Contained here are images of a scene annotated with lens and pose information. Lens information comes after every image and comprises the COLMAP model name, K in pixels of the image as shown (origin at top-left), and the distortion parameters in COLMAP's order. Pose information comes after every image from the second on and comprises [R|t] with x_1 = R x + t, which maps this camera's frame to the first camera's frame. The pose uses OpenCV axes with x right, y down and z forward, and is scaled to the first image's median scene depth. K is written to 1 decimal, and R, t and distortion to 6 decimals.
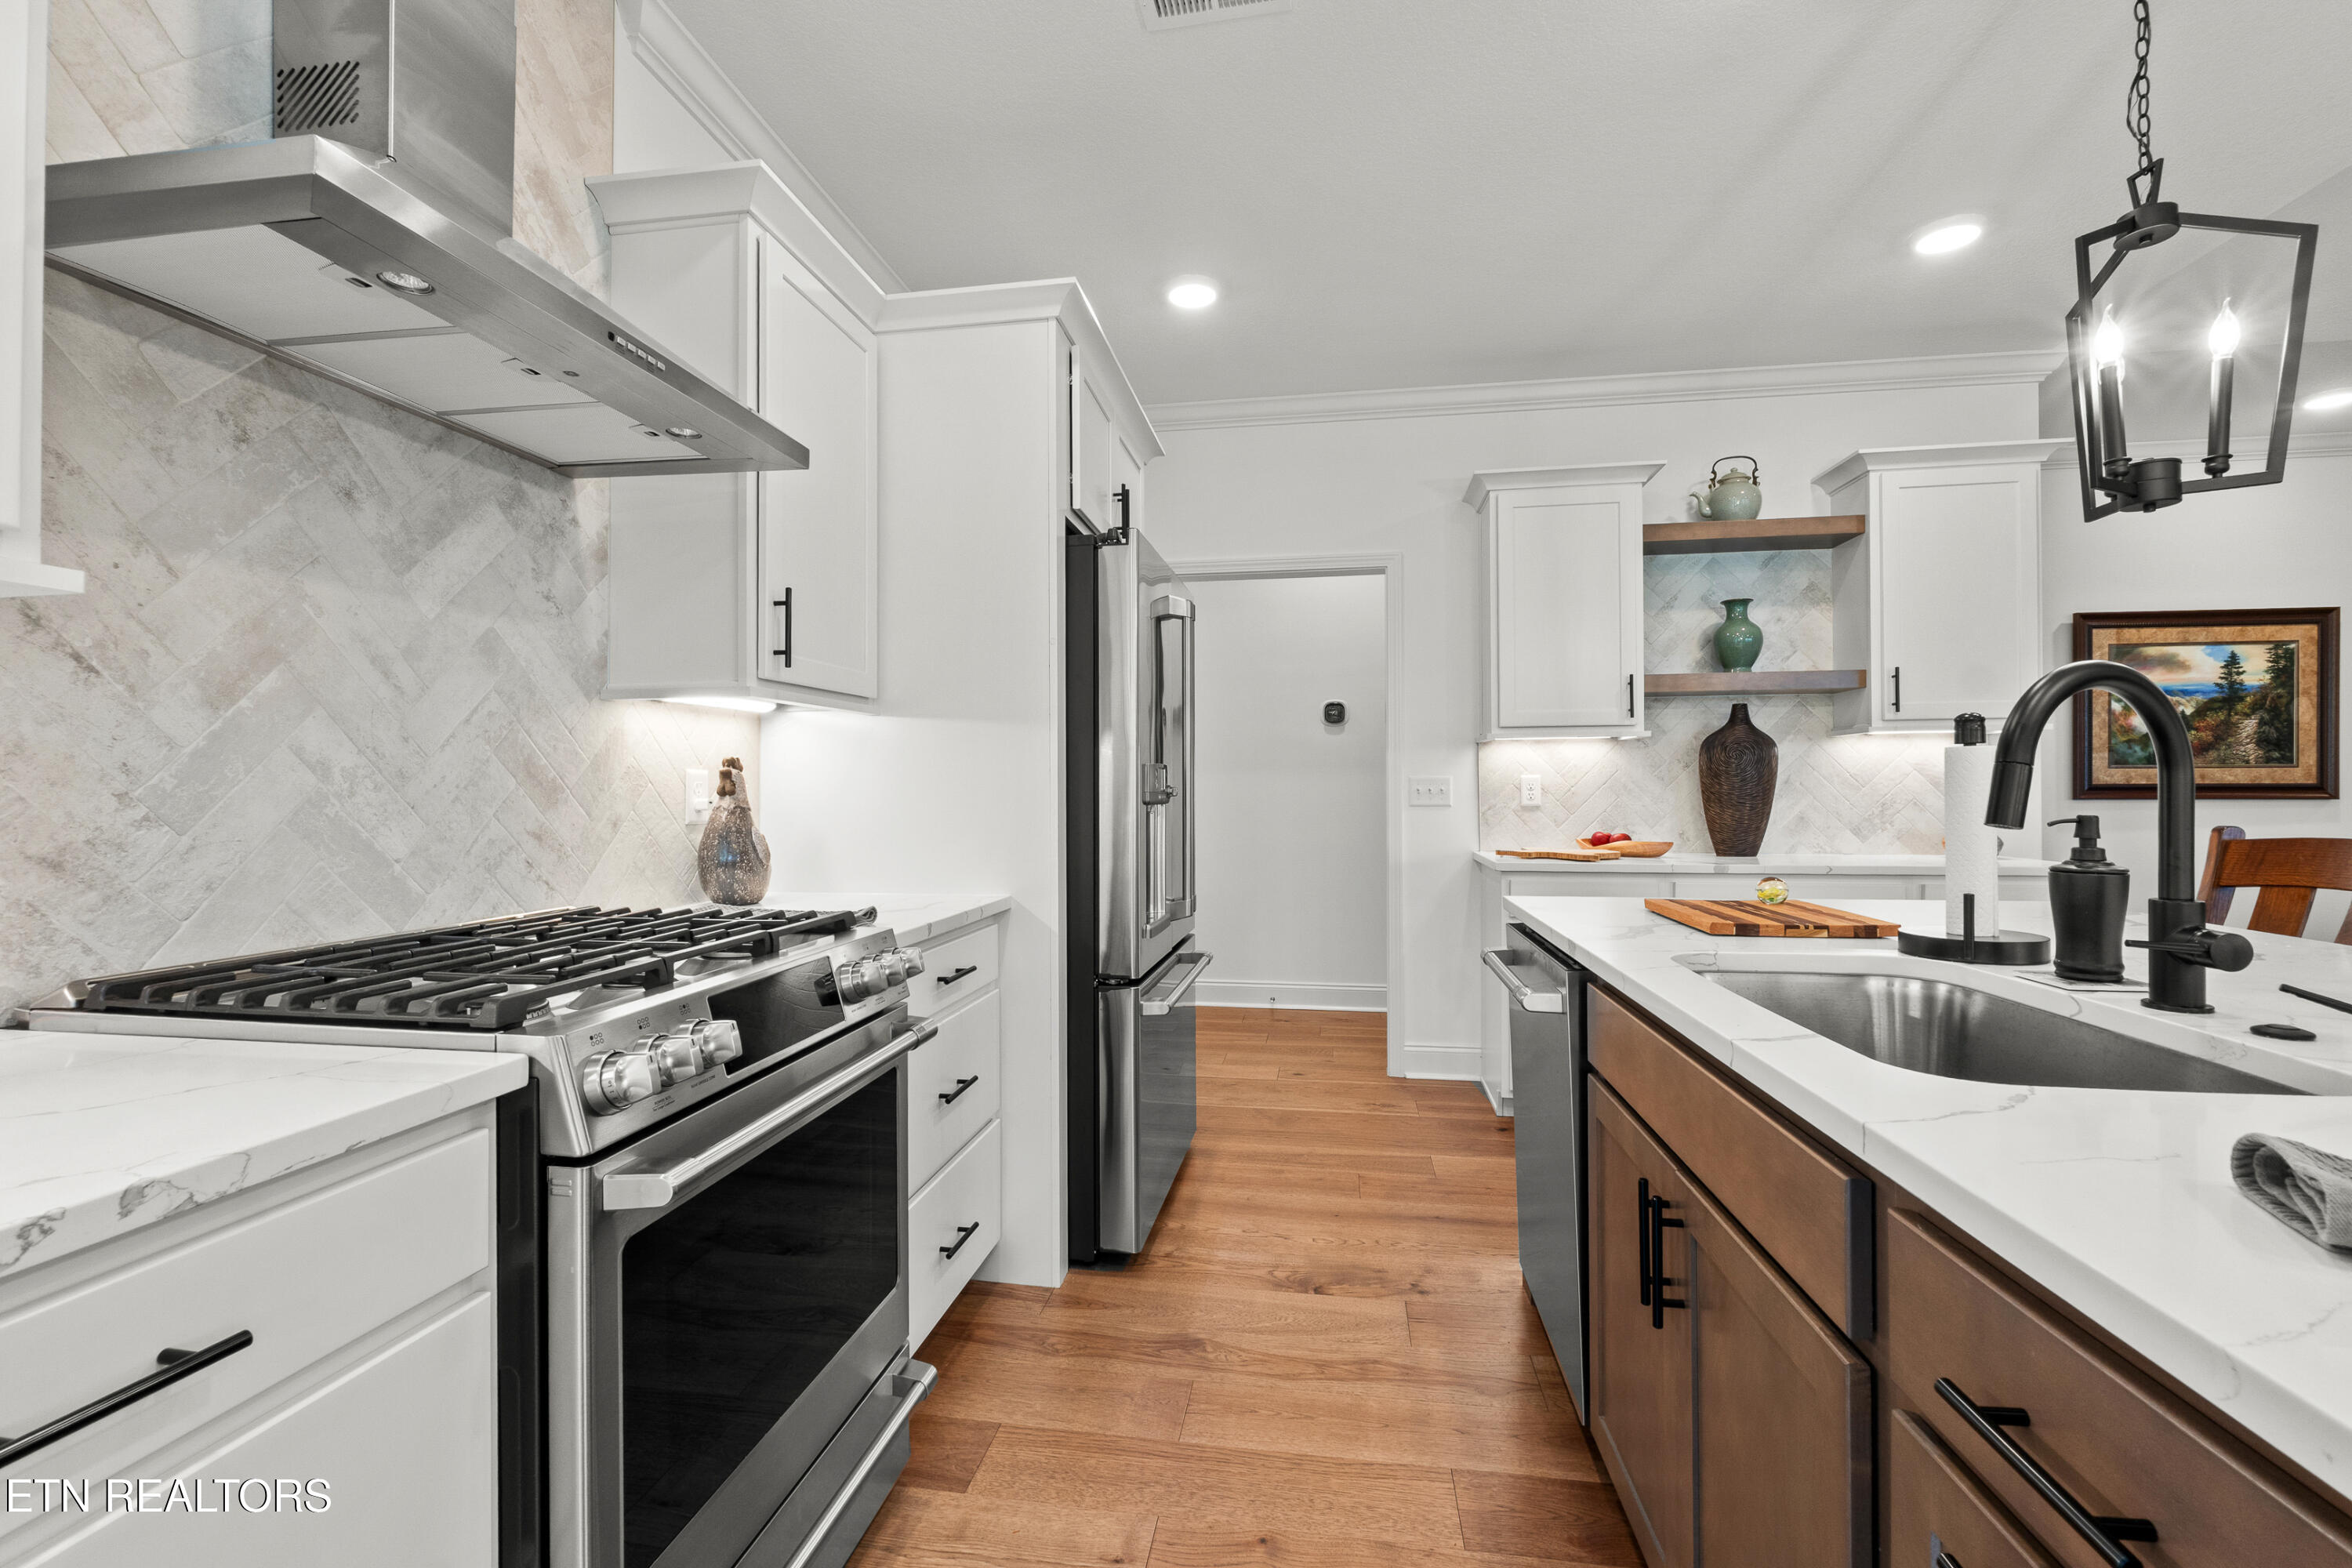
lens RADIAL K [[1024.6, 0, 1173.3], [0, 1024.6, 776.0], [0, 0, 1]] dist [-0.007303, -0.000643]
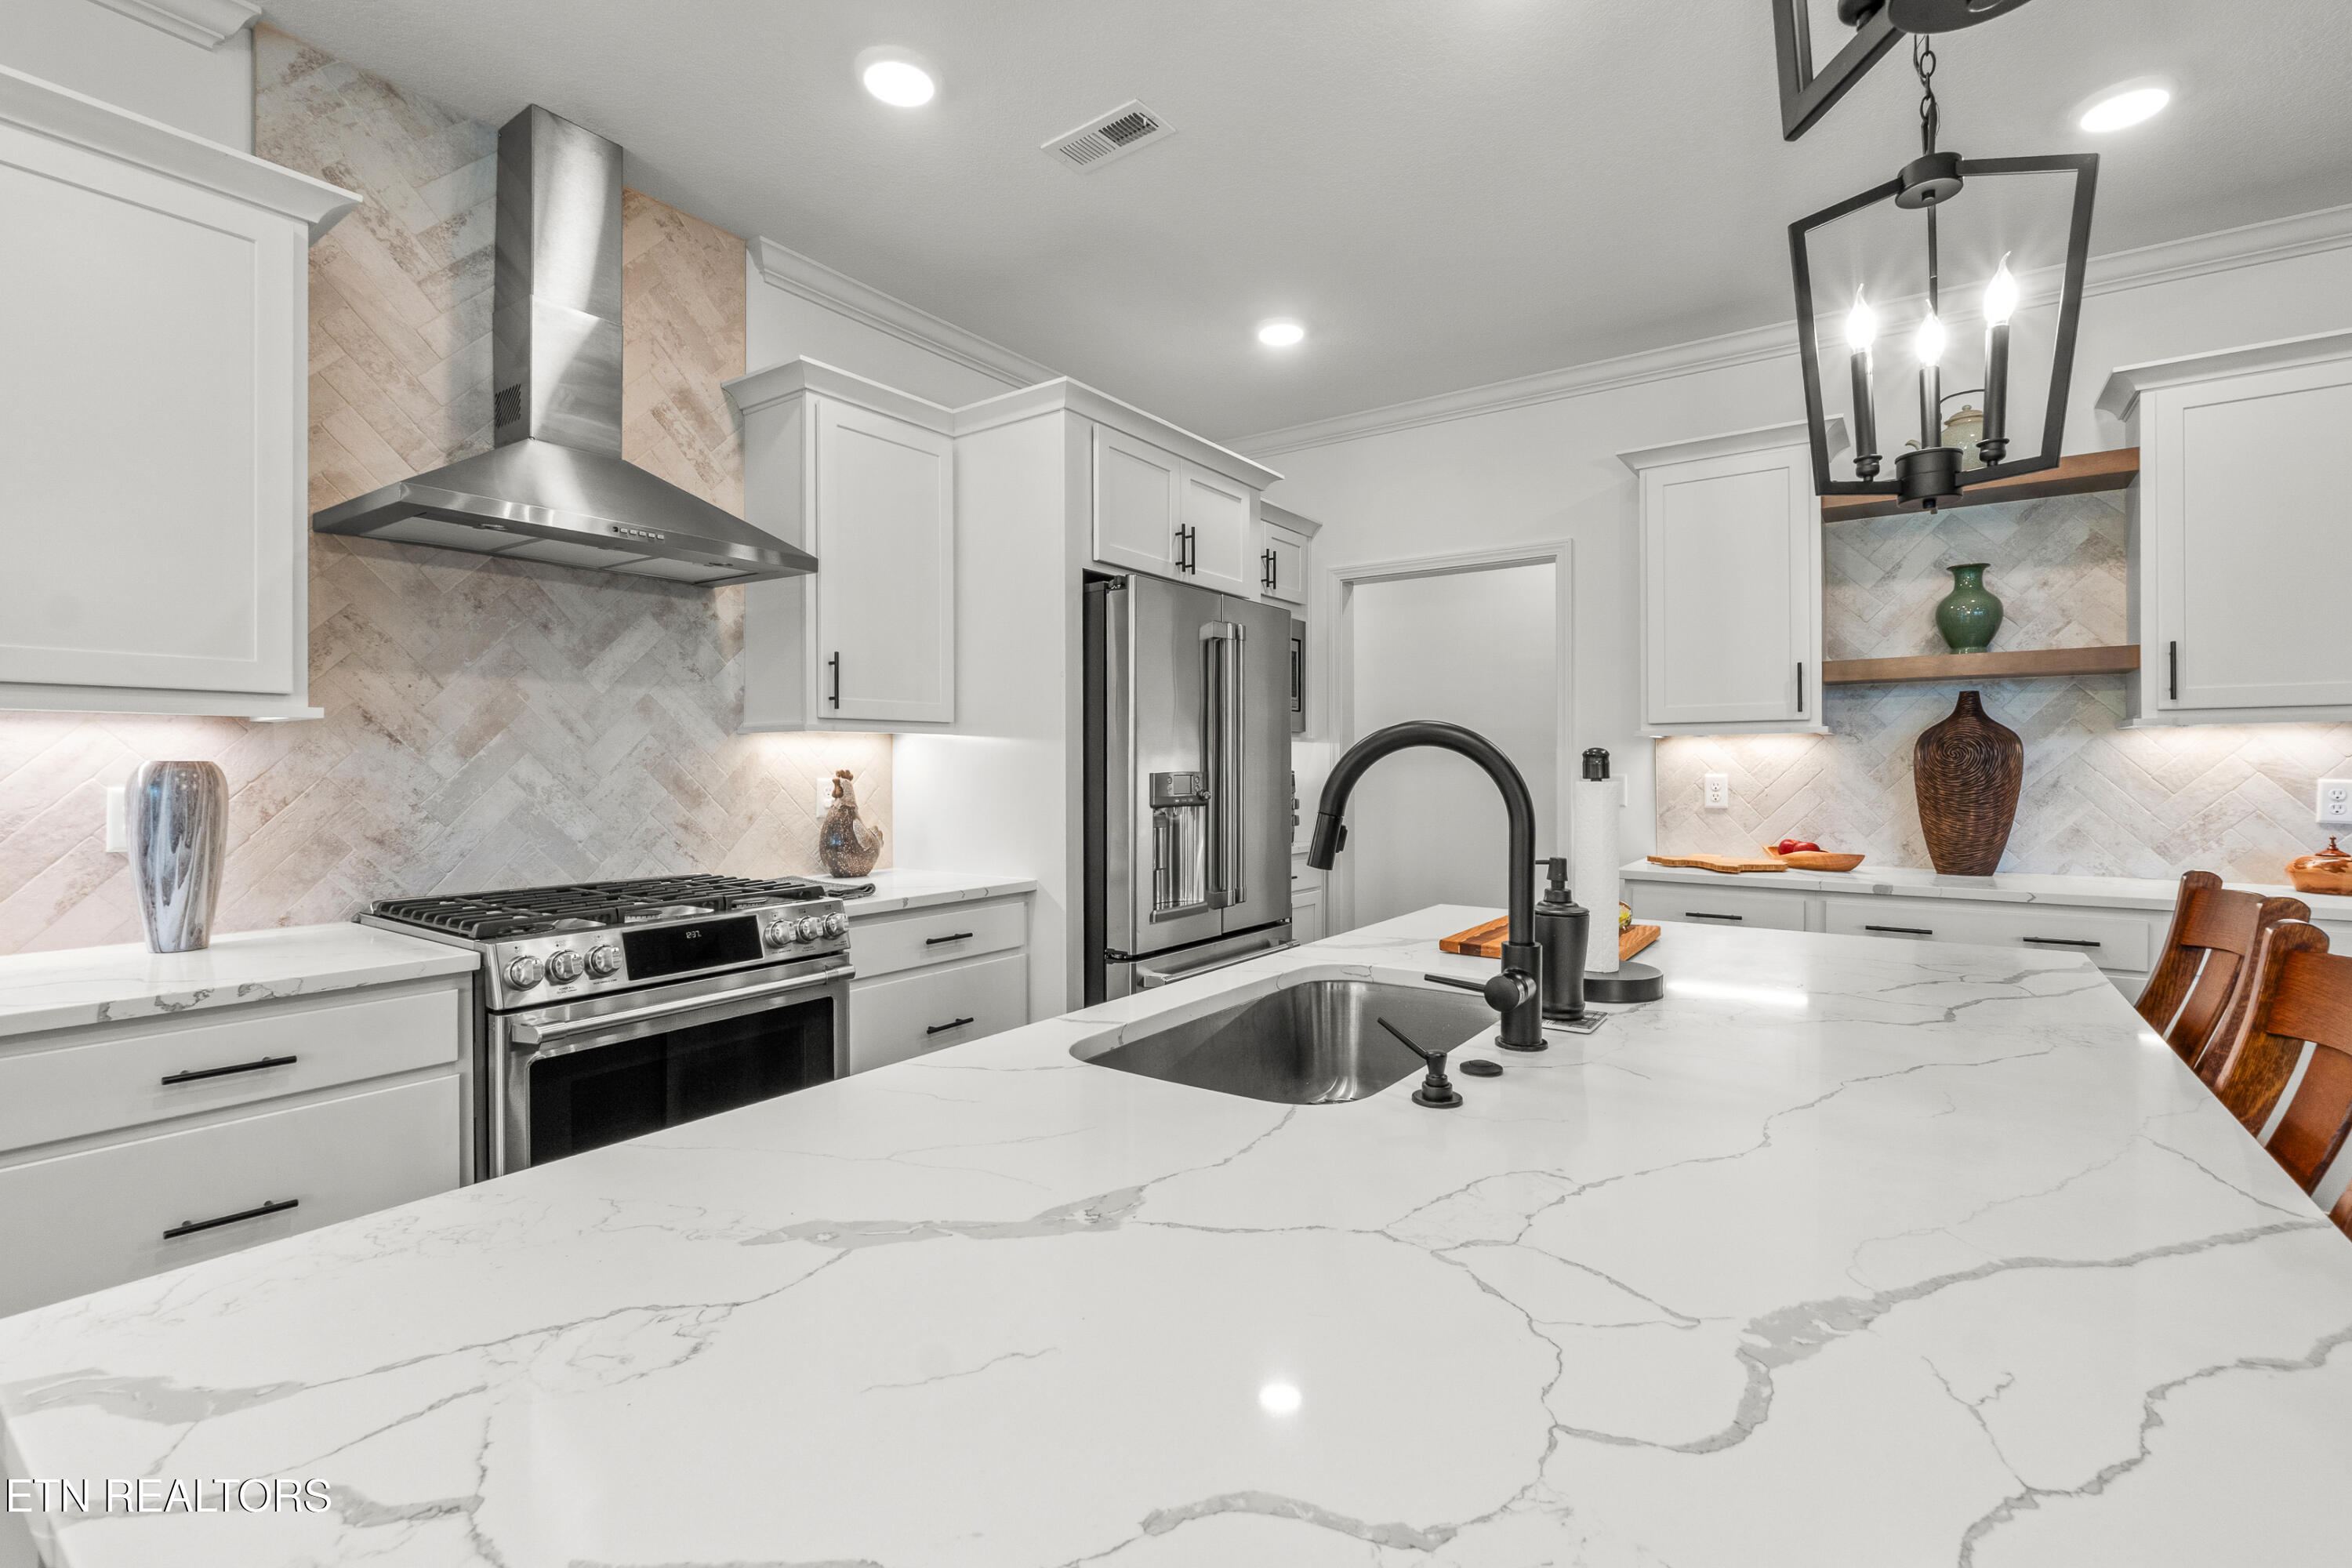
lens RADIAL K [[1051.8, 0, 1179.6], [0, 1051.8, 757.9], [0, 0, 1]] dist [0.000142, -0.007511]
pose [[0.898301, -0.000272, -0.439380, 0.694237], [0.003723, 0.999969, 0.006994, -0.048889], [0.439364, -0.007919, 0.898274, -0.086823]]
